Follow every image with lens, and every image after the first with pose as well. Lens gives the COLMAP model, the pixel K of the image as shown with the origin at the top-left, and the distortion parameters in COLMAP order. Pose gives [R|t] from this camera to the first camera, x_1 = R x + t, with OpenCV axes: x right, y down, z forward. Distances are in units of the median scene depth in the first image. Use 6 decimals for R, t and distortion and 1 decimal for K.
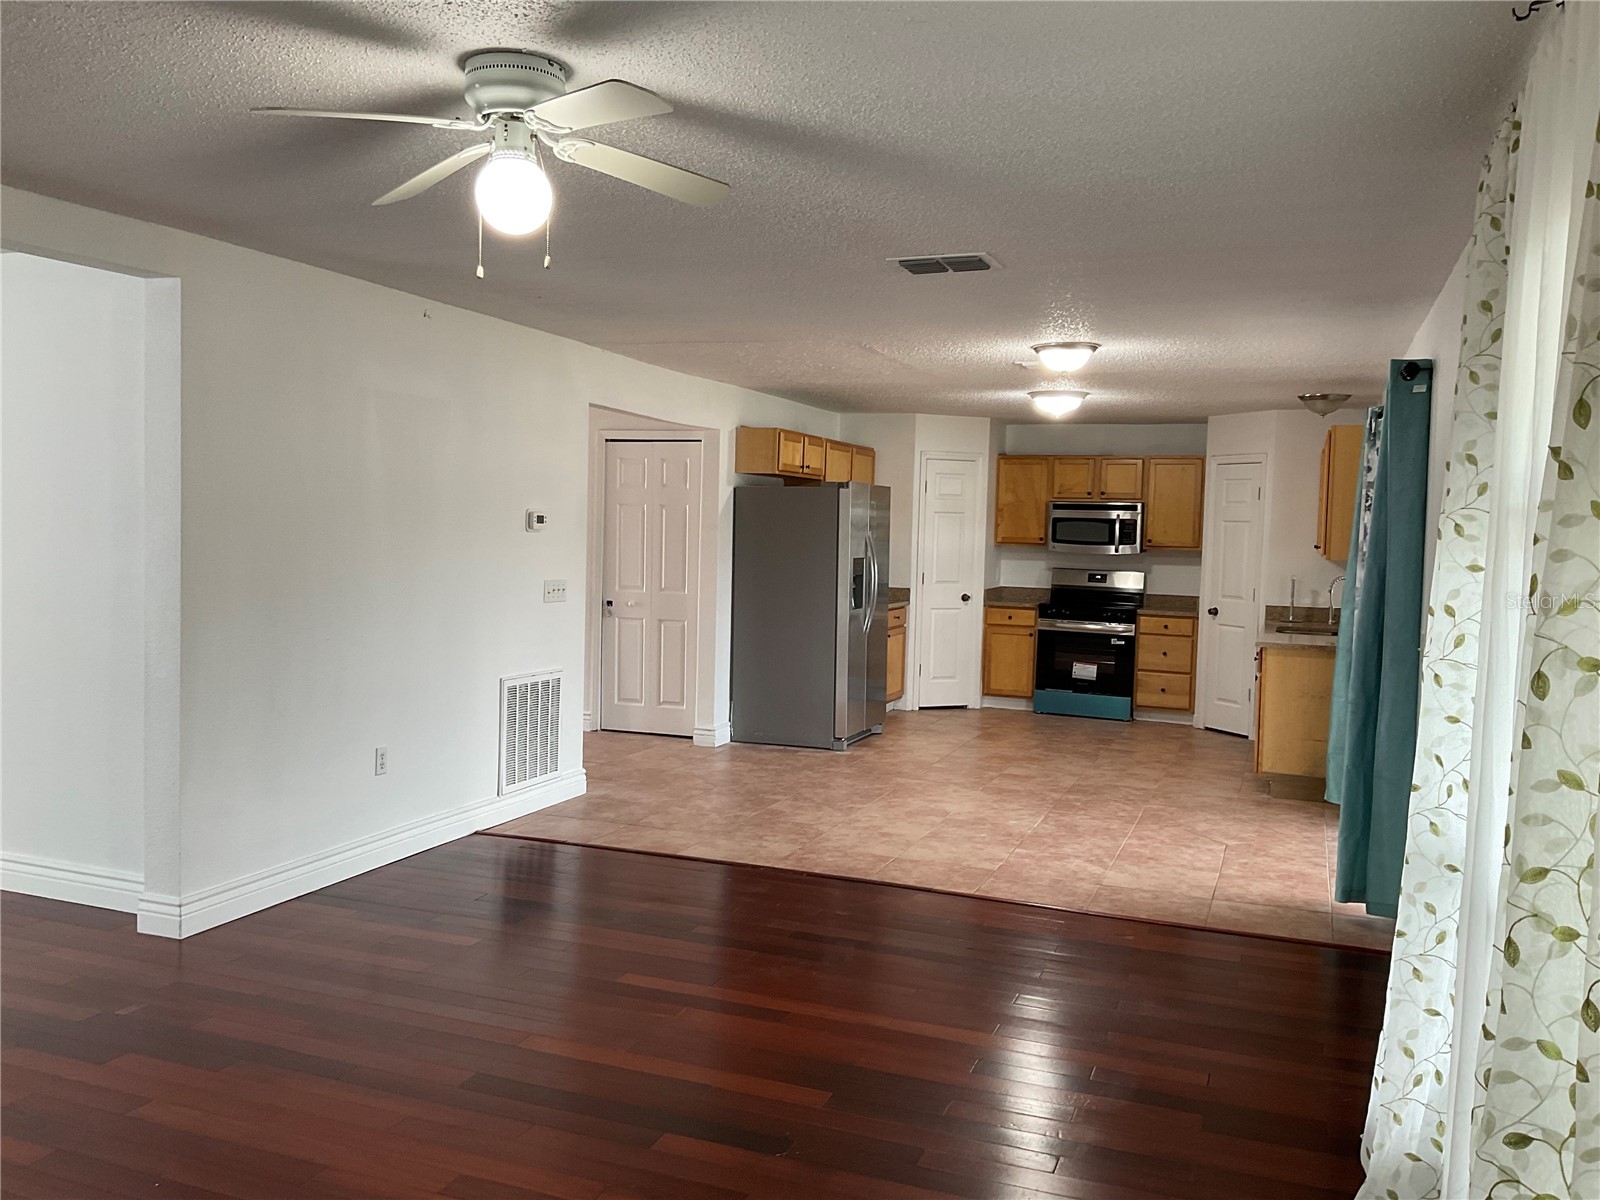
lens RADIAL K [[1317.9, 0, 796.7], [0, 1317.9, 586.0], [0, 0, 1]] dist [0.108634, -0.213169]
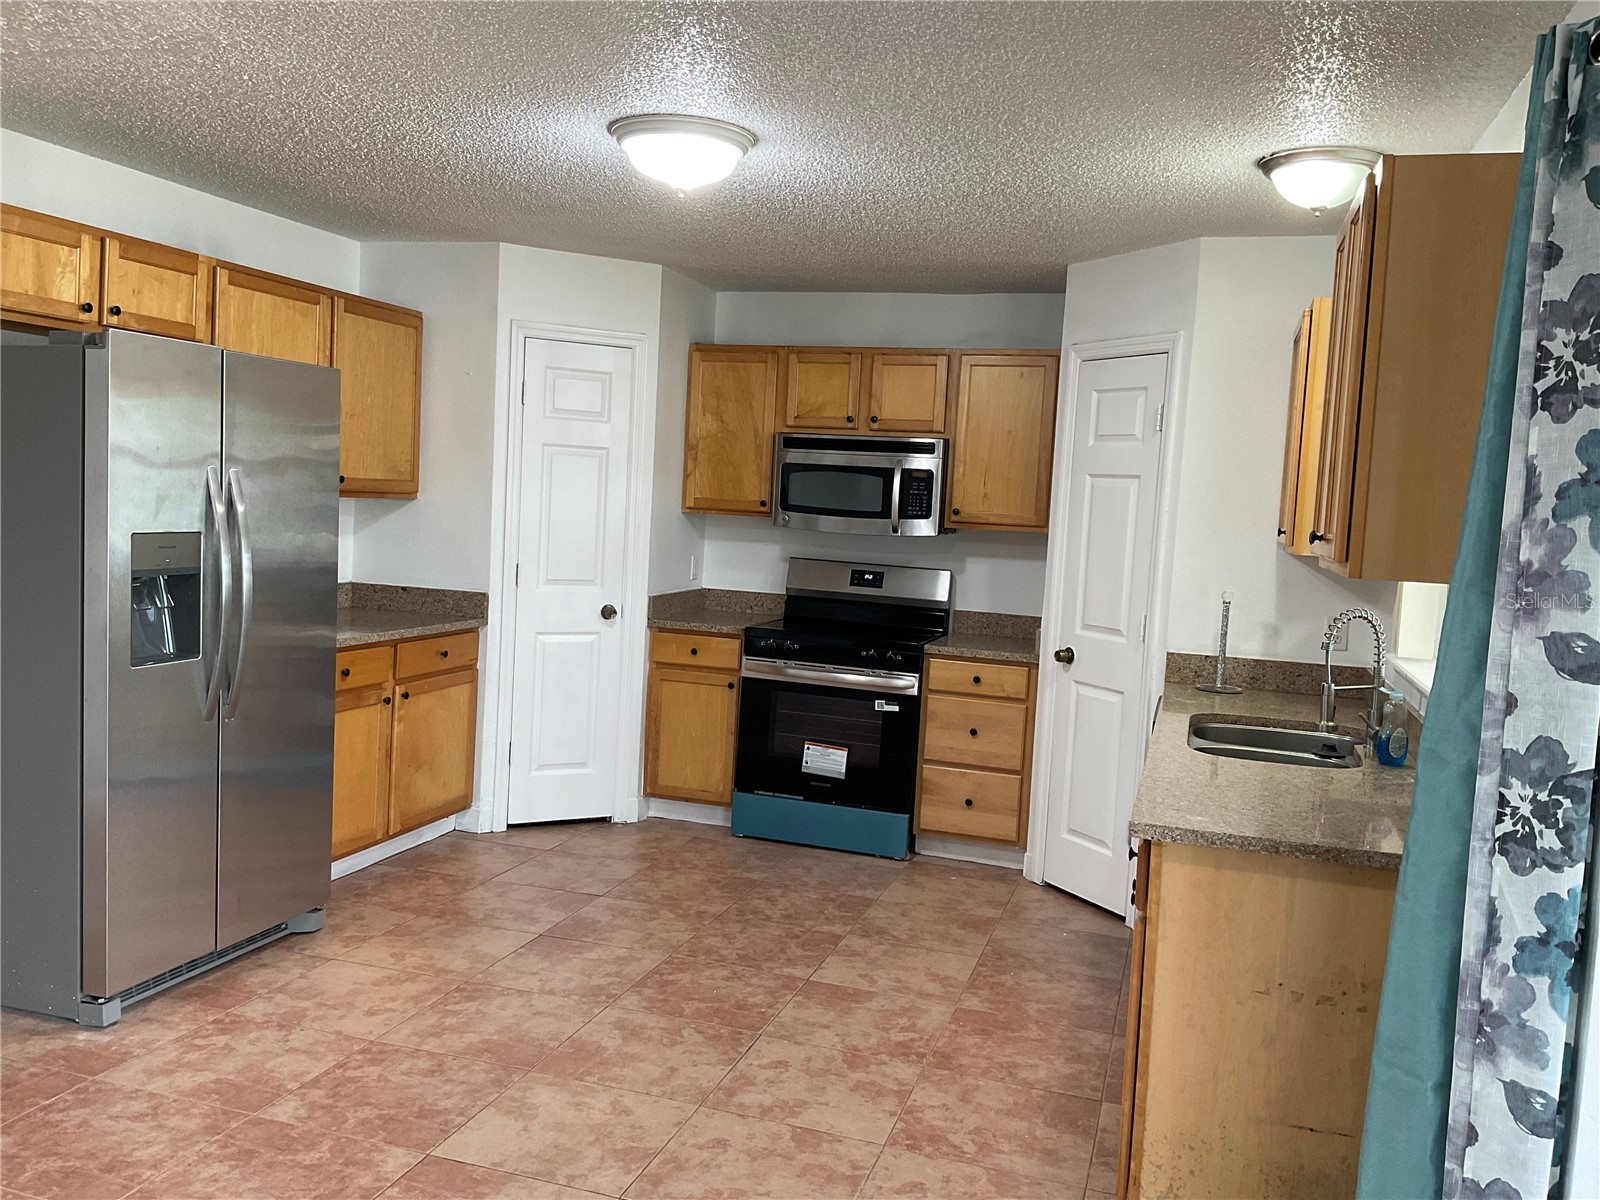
lens RADIAL K [[1317.9, 0, 796.7], [0, 1317.9, 586.0], [0, 0, 1]] dist [0.108634, -0.213169]
pose [[0.997758, 0.021557, 0.063352, 0.254086], [-0.023070, 0.999463, 0.023255, -0.023084], [-0.062817, -0.024664, 0.997720, 0.718117]]
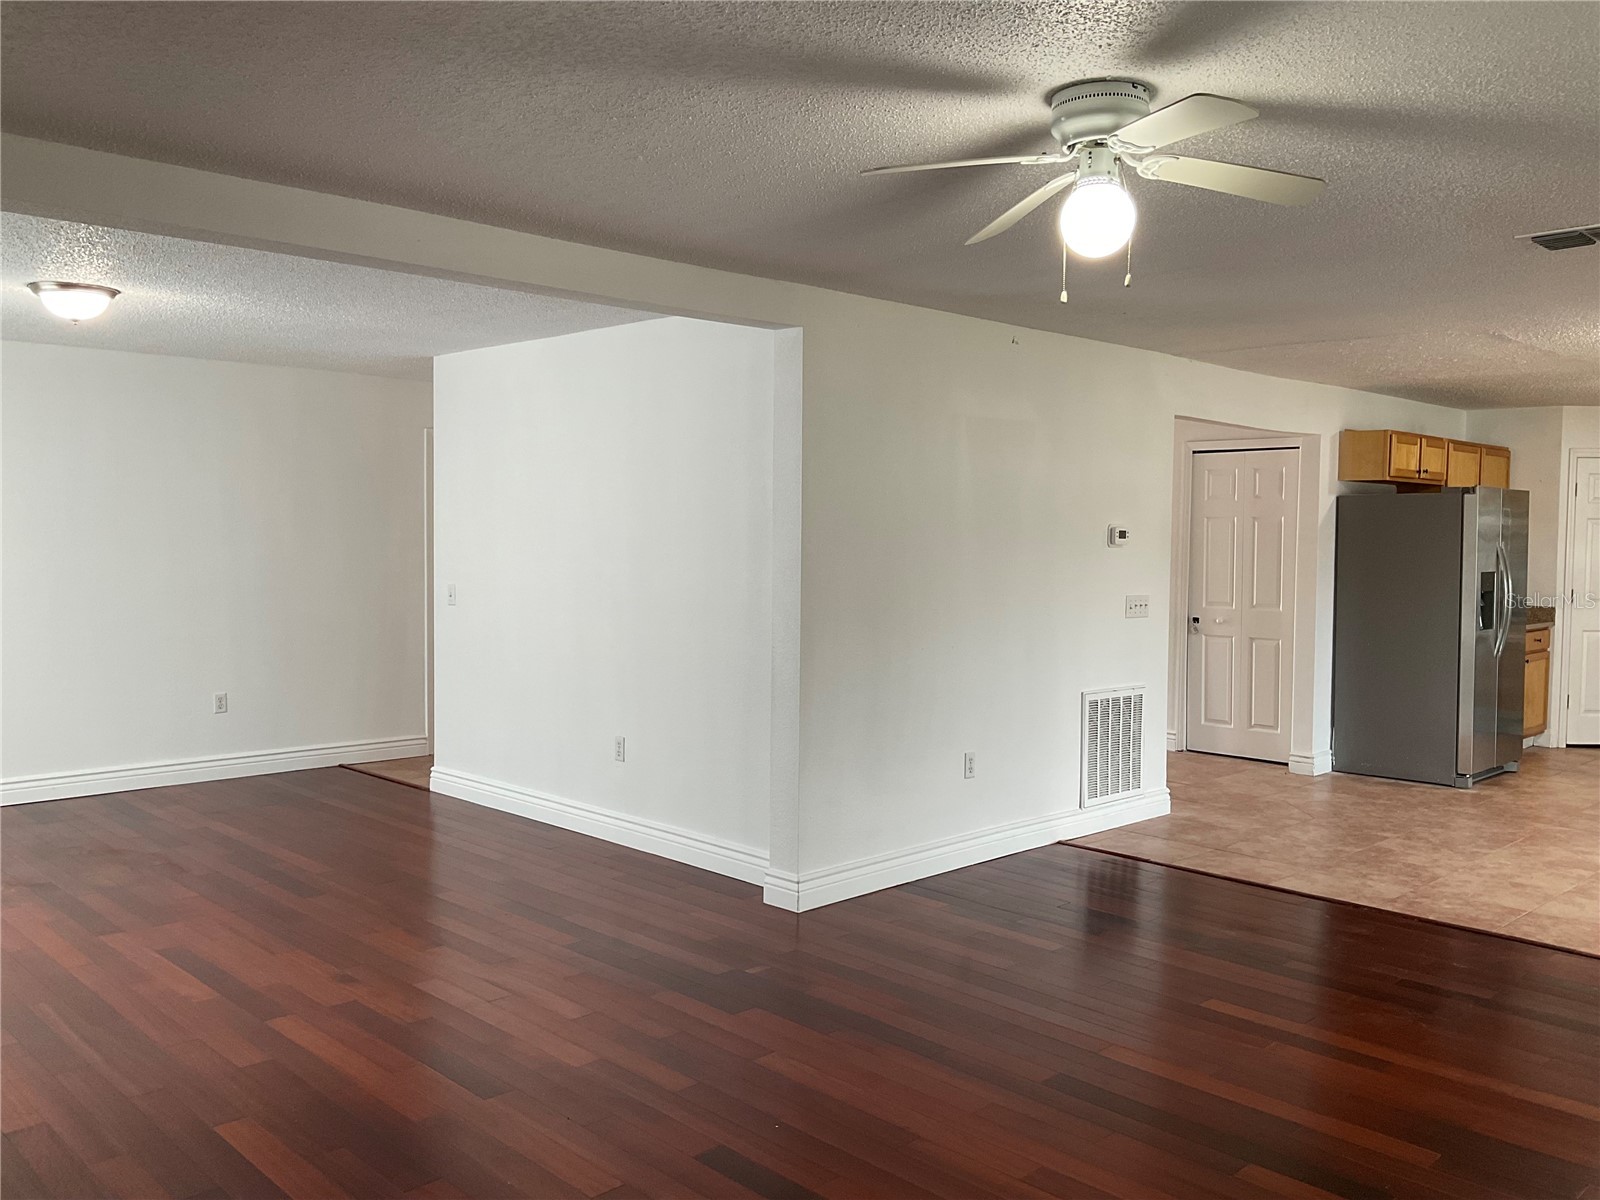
lens RADIAL K [[1317.9, 0, 796.7], [0, 1317.9, 586.0], [0, 0, 1]] dist [0.108634, -0.213169]
pose [[0.907159, 0.001169, -0.420786, 0.004198], [-0.006346, 0.999920, -0.010904, 0.000957], [0.420740, 0.012562, 0.907094, -0.010662]]
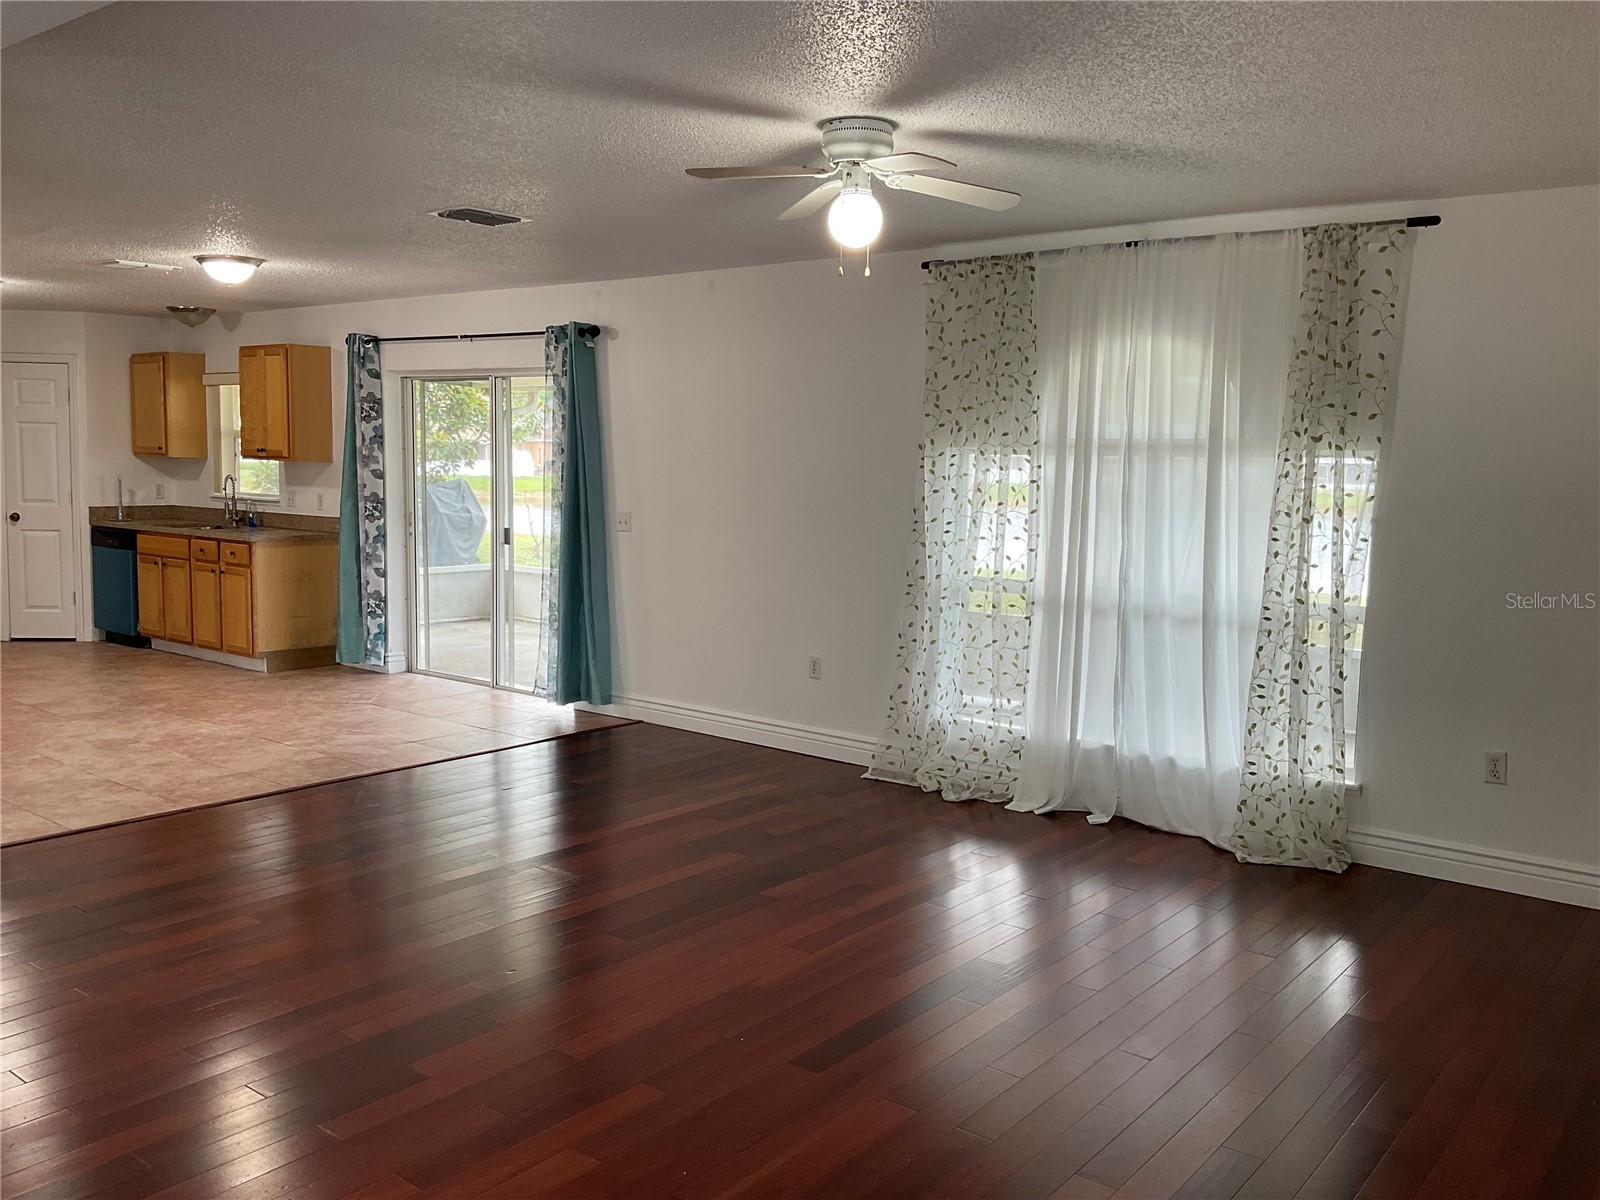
lens RADIAL K [[1317.9, 0, 796.7], [0, 1317.9, 586.0], [0, 0, 1]] dist [0.108634, -0.213169]
pose [[0.299382, -0.108825, 0.947907, -0.608409], [0.030205, 0.994057, 0.104584, -0.020682], [-0.953655, -0.002679, 0.300890, 0.245785]]
